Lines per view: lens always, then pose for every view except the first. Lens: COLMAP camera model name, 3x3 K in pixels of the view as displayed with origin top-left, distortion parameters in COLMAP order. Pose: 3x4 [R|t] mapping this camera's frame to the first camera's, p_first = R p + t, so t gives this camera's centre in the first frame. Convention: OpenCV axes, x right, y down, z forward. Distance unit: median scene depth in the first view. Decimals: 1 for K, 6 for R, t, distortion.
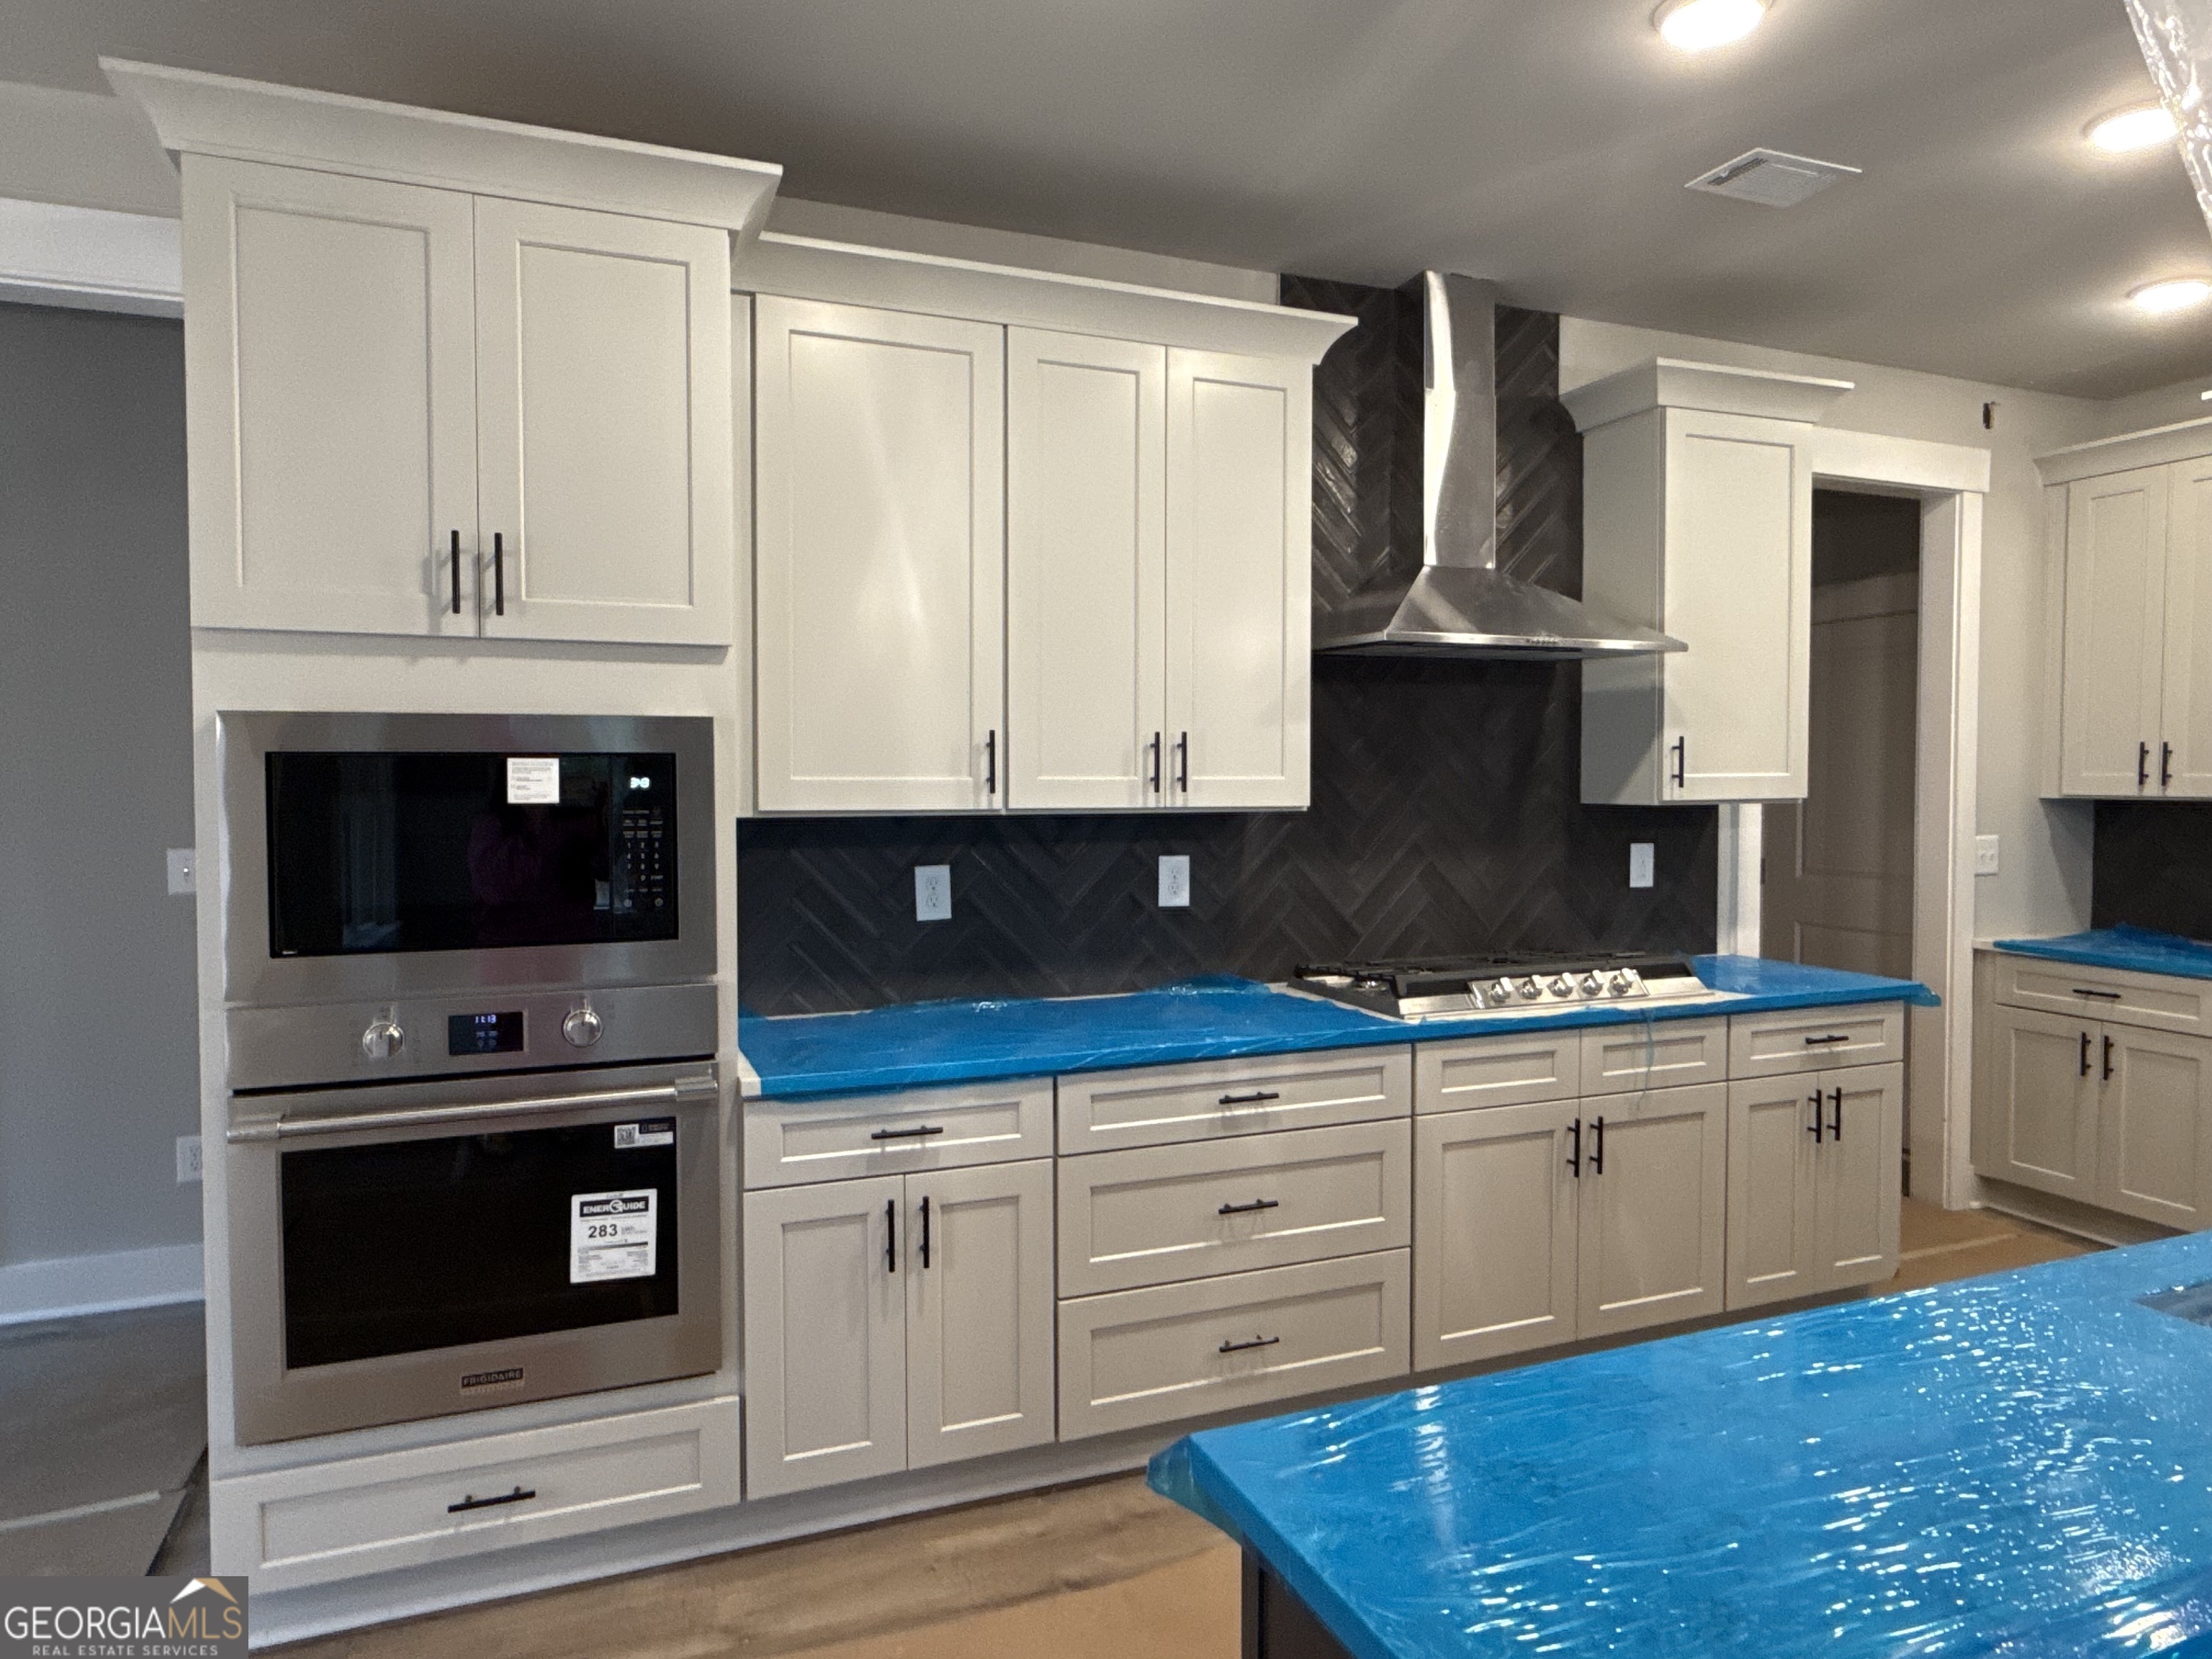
lens RADIAL K [[1367.0, 0, 1103.2], [0, 1367.0, 816.5], [0, 0, 1]] dist [-0.001682, -0.003042]
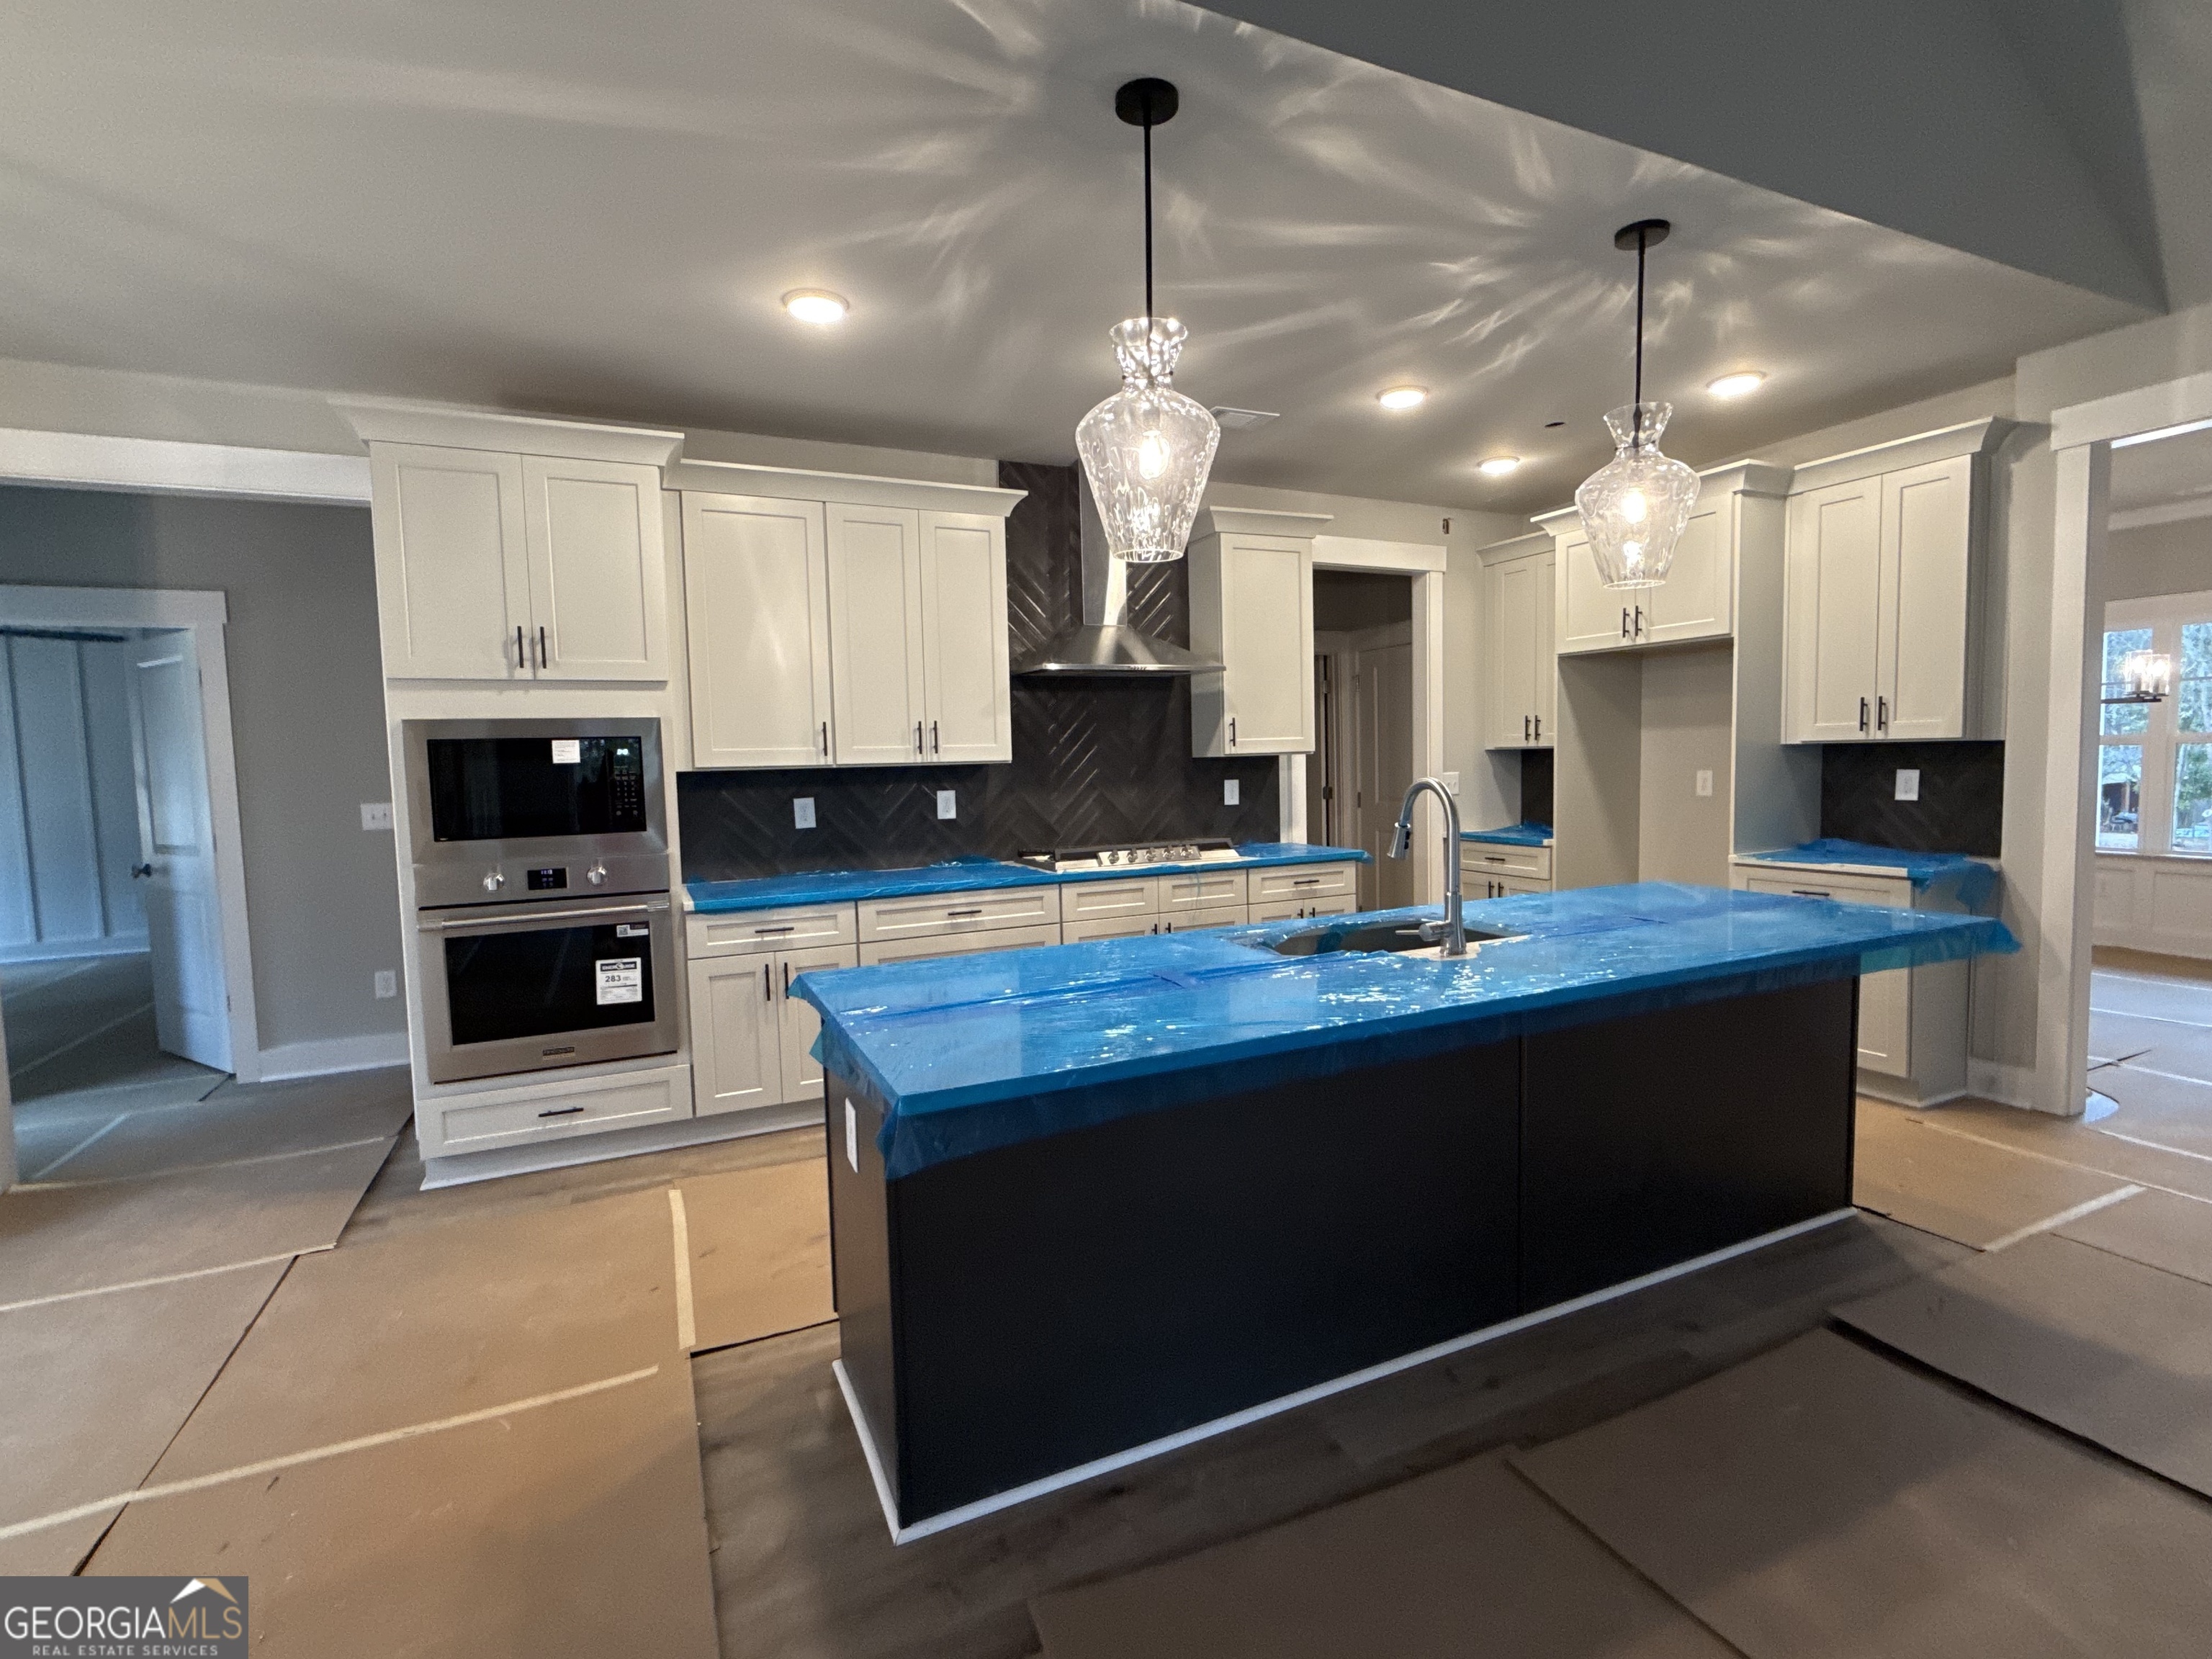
lens RADIAL K [[1029.4, 0, 1107.9], [0, 1029.4, 827.8], [0, 0, 1]] dist [-0.002490, 0.000465]
pose [[0.998429, -0.028057, 0.048506, 0.252655], [0.026372, 0.999038, 0.035035, 0.045565], [-0.049442, -0.033701, 0.998208, -0.460205]]
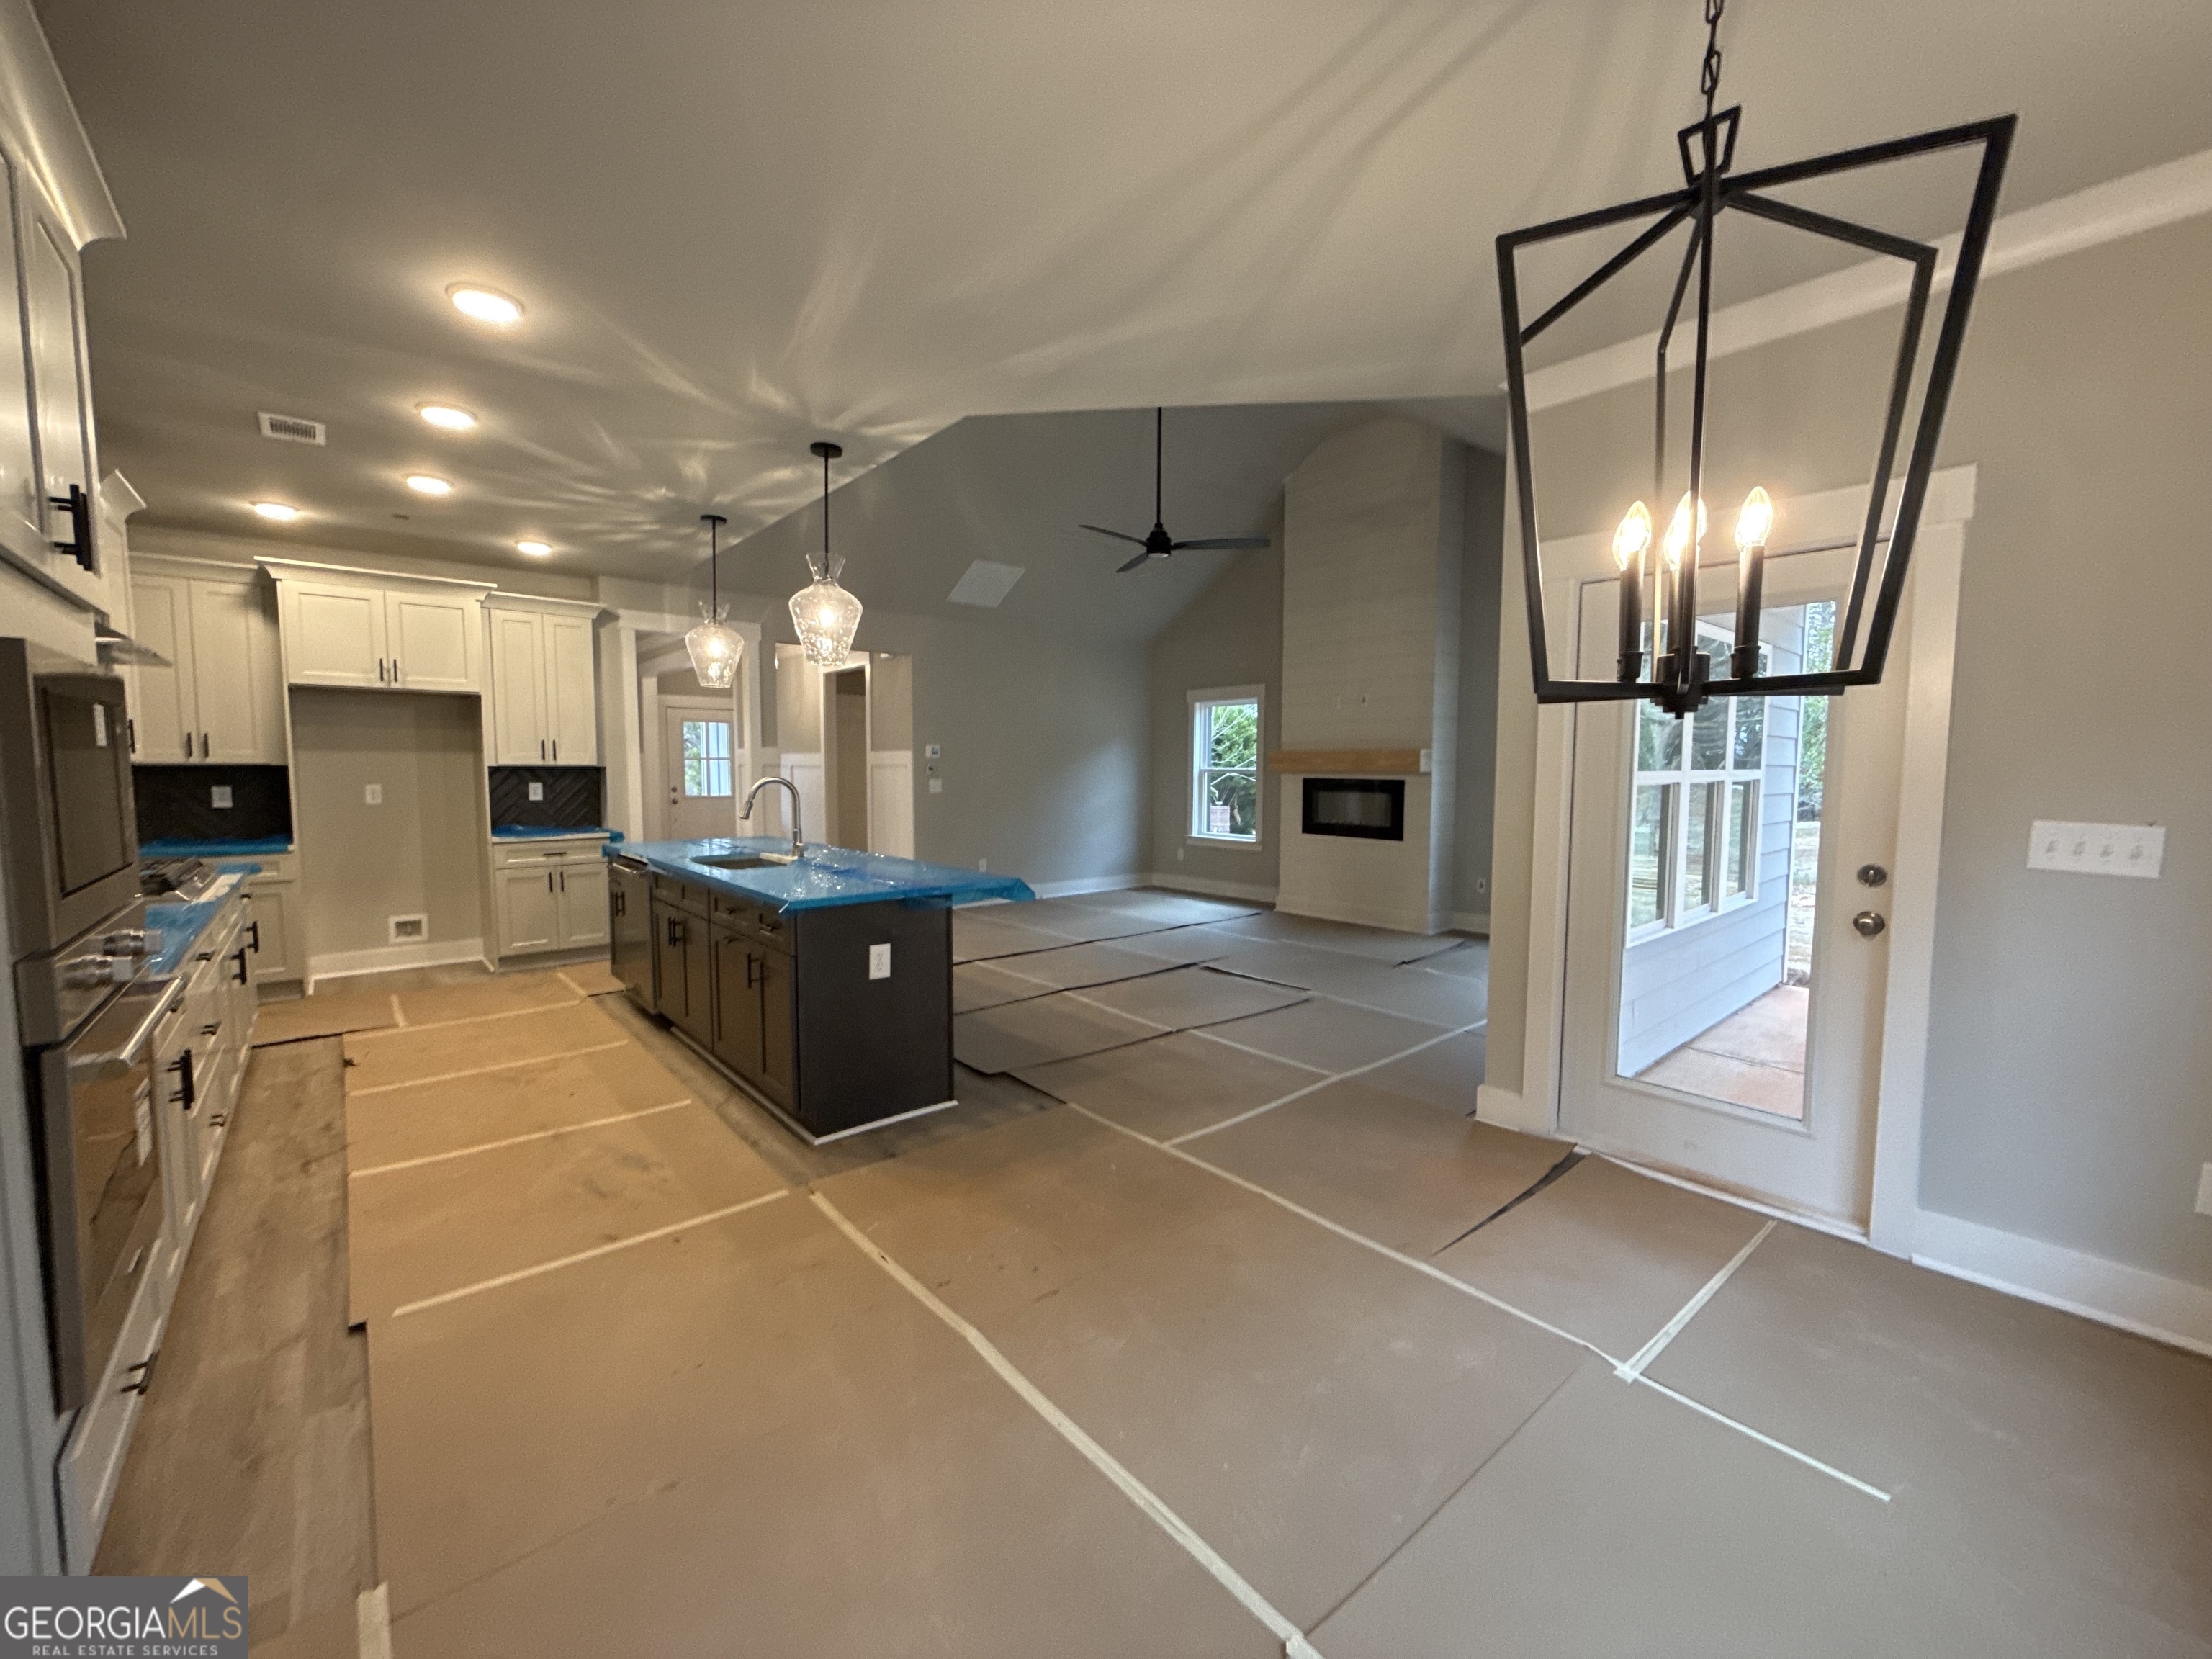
lens RADIAL K [[889.0, 0, 1100.9], [0, 889.0, 832.0], [0, 0, 1]] dist [0.000174, 0.000056]
pose [[-0.328393, -0.069544, 0.941978, -1.166551], [0.031632, 0.995917, 0.084553, 0.022854], [-0.944011, 0.057564, -0.324852, 0.408446]]
